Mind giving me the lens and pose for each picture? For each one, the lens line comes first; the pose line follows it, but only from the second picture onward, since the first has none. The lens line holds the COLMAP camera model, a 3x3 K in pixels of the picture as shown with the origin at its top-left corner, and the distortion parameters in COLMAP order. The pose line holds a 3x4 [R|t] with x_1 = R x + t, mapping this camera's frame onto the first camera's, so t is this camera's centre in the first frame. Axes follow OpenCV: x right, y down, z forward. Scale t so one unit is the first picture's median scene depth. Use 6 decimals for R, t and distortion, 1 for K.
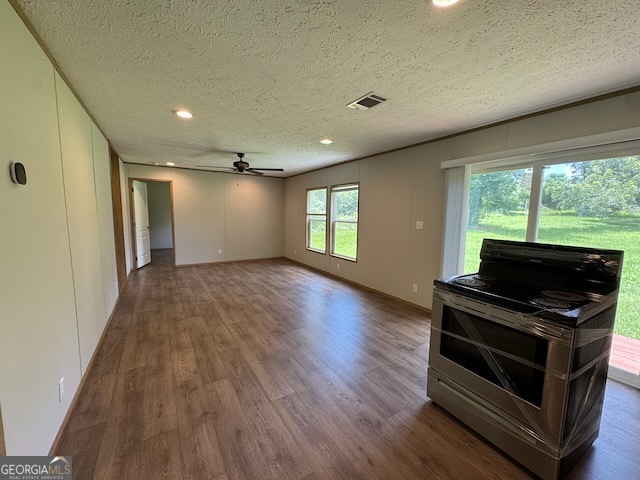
lens RADIAL K [[255.9, 0, 321.3], [0, 255.9, 236.2], [0, 0, 1]] dist [-0.002067, 0.000522]
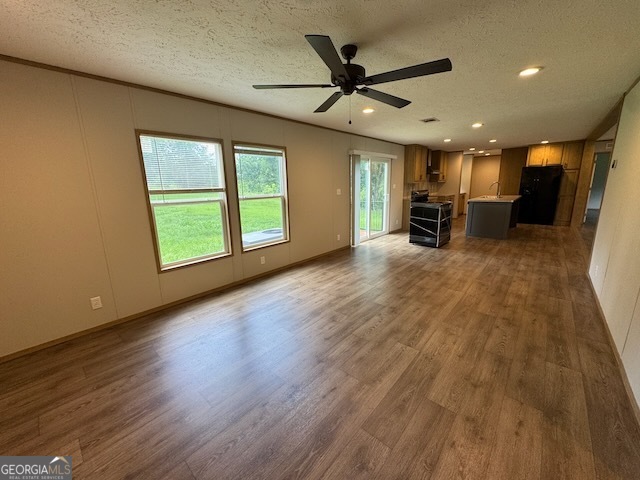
lens RADIAL K [[255.9, 0, 322.4], [0, 255.9, 237.6], [0, 0, 1]] dist [-0.002067, 0.000522]
pose [[-0.278107, -0.196184, 0.940302, -0.947443], [0.101675, 0.967409, 0.231911, -0.136371], [-0.955154, 0.160101, -0.249096, 1.471972]]
